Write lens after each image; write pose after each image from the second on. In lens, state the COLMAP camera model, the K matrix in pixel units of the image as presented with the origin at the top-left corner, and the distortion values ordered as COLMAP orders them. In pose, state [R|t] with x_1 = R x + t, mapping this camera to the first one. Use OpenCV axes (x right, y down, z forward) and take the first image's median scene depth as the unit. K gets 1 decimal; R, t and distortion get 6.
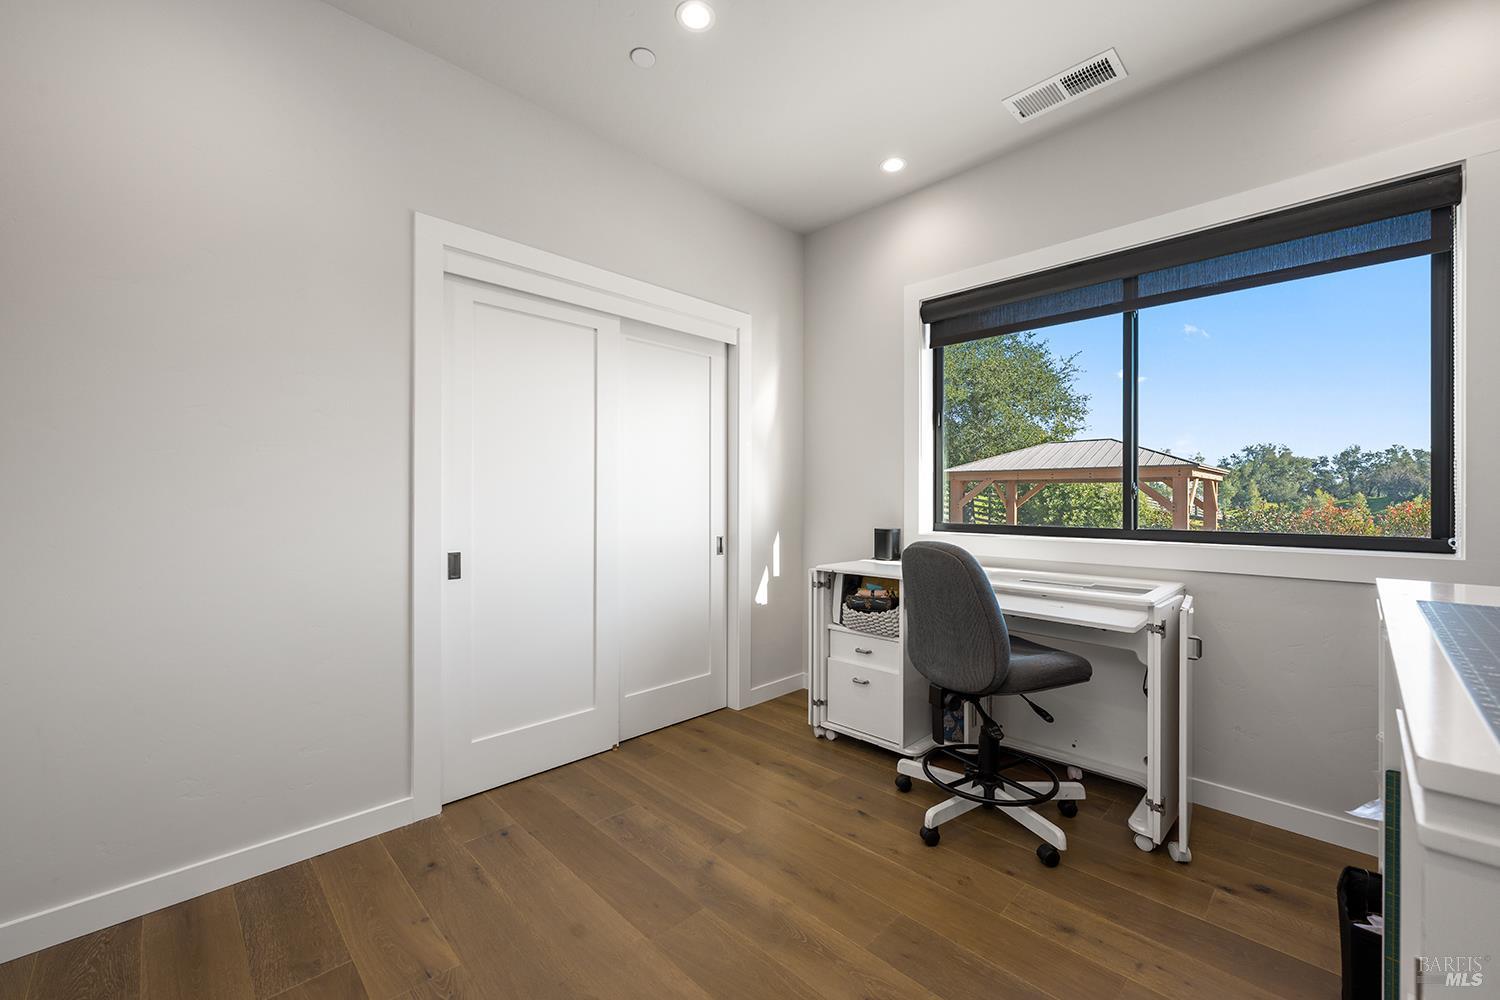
lens RADIAL K [[603.2, 0, 752.2], [0, 603.2, 493.7], [0, 0, 1]] dist [-0.000838, -0.000121]
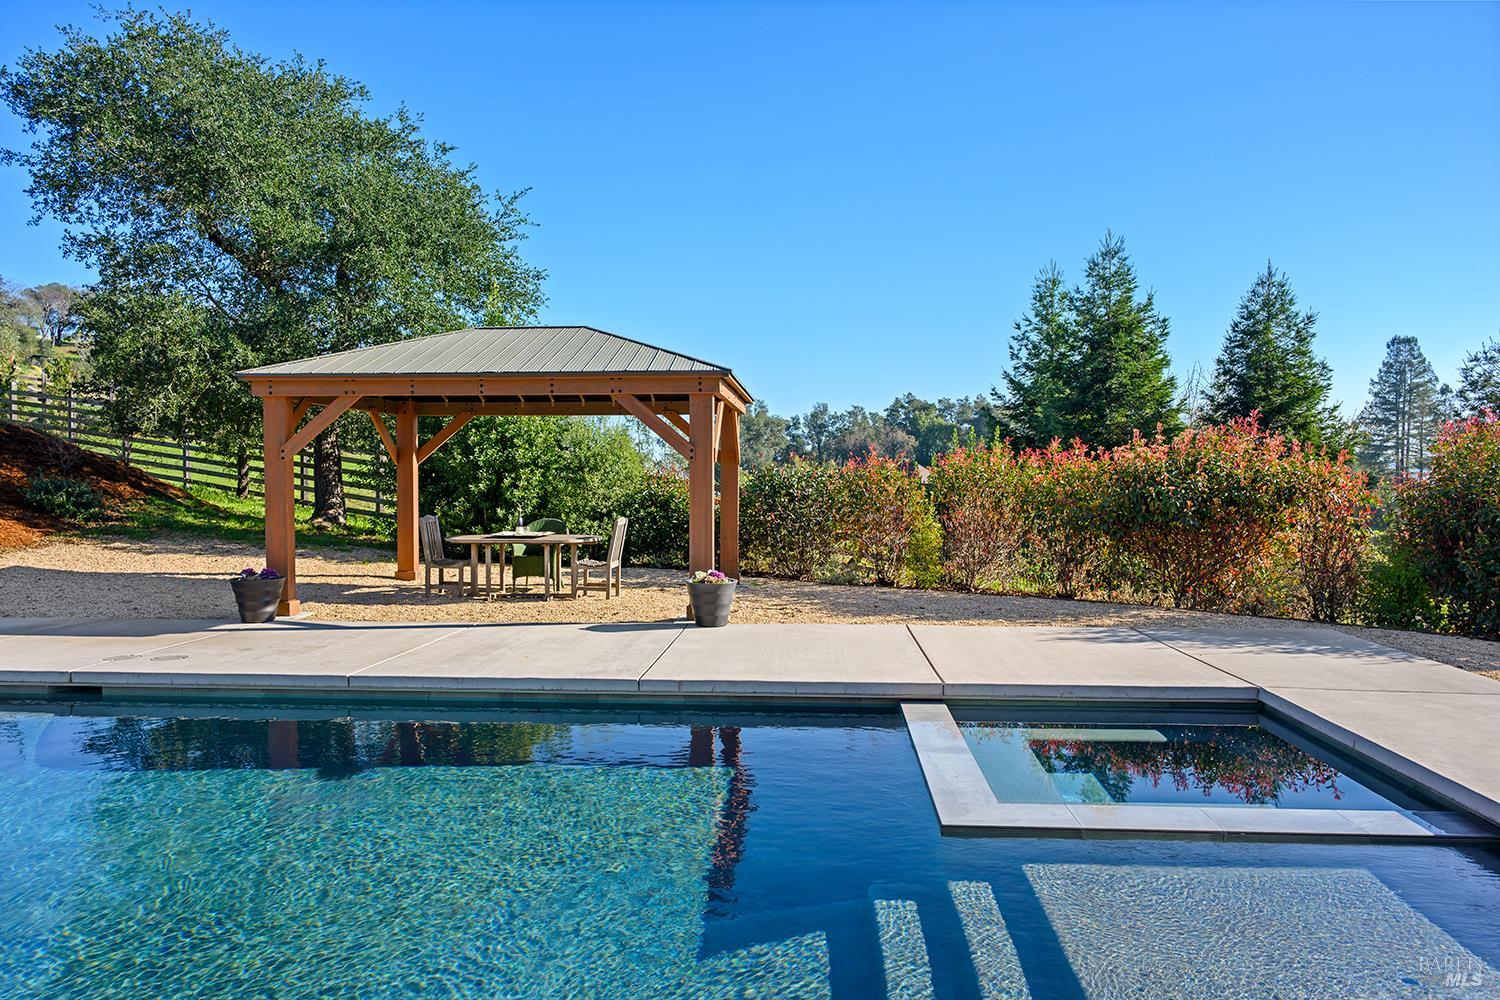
lens RADIAL K [[1010.5, 0, 751.1], [0, 1010.5, 471.9], [0, 0, 1]] dist [0.000672, 0.000118]
pose [[0.752574, -0.007738, 0.658462, 0.078321], [0.004542, 0.999968, 0.006560, 0.020040], [-0.658492, -0.001946, 0.752585, 0.155795]]
